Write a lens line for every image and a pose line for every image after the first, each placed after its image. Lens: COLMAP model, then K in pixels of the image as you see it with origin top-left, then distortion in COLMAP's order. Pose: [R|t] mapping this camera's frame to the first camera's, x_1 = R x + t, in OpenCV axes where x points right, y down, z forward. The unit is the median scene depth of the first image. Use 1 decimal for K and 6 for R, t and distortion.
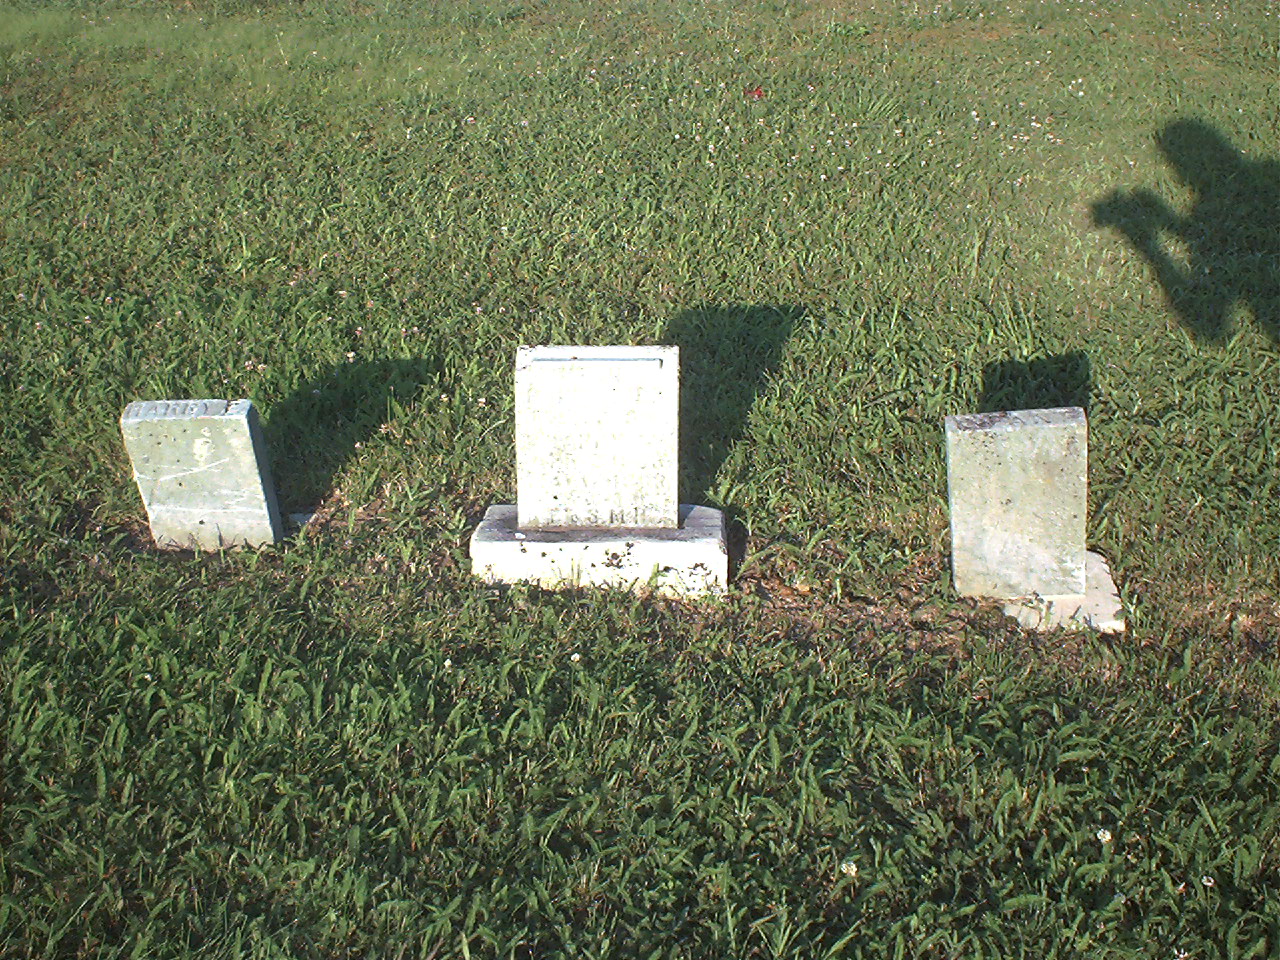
lens RADIAL K [[1585.9, 0, 608.3], [0, 1585.9, 476.5], [0, 0, 1]] dist [-0.034261, 0.041634]
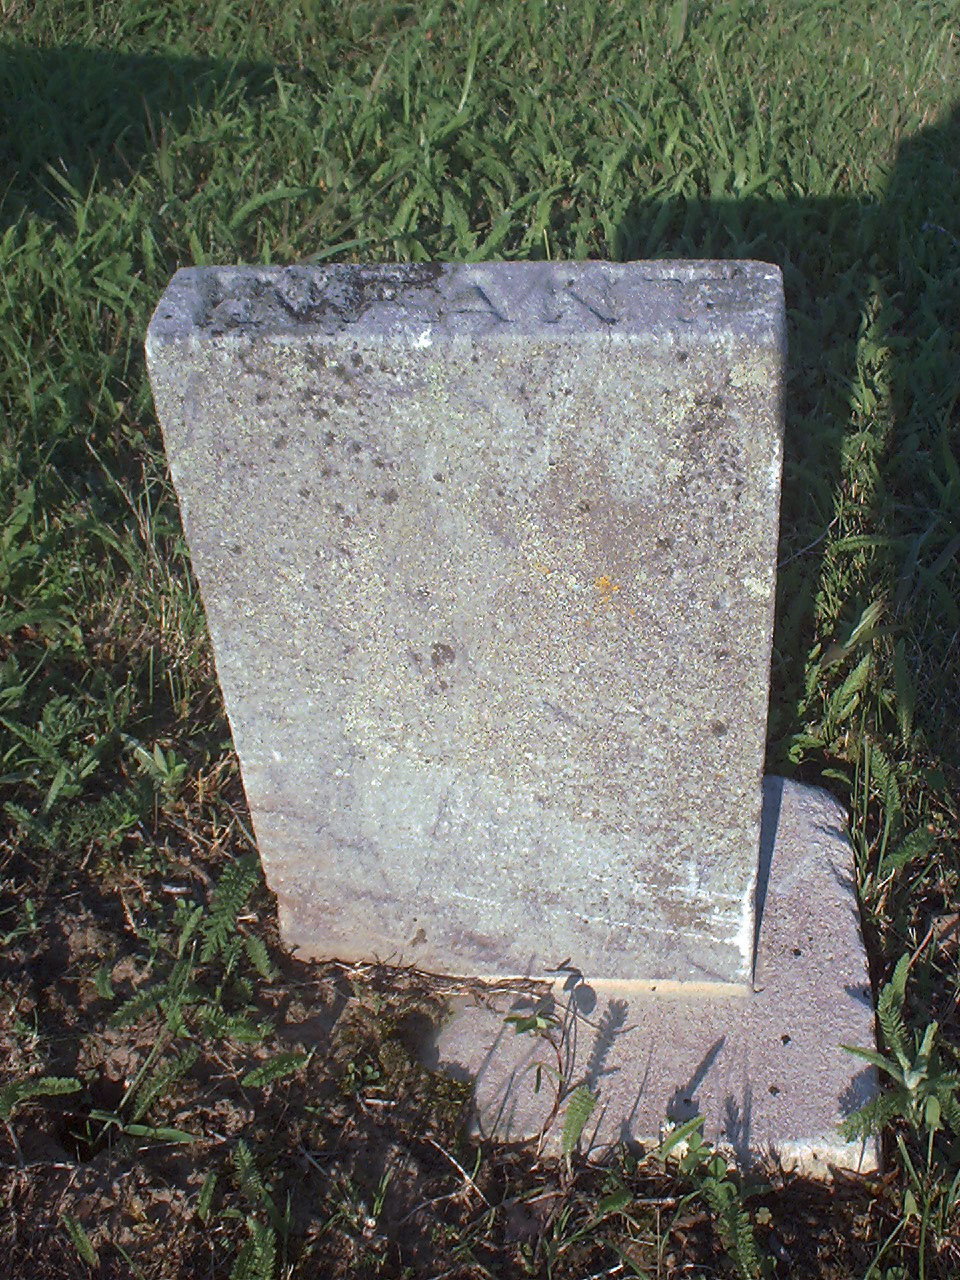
lens RADIAL K [[1585.9, 0, 538.4], [0, 1585.9, 597.5], [0, 0, 1]] dist [-0.034261, 0.041634]
pose [[0.995316, 0.056673, 0.078321, 0.250457], [-0.066507, 0.989376, 0.129272, -0.024095], [-0.070162, -0.133875, 0.988511, 0.774001]]
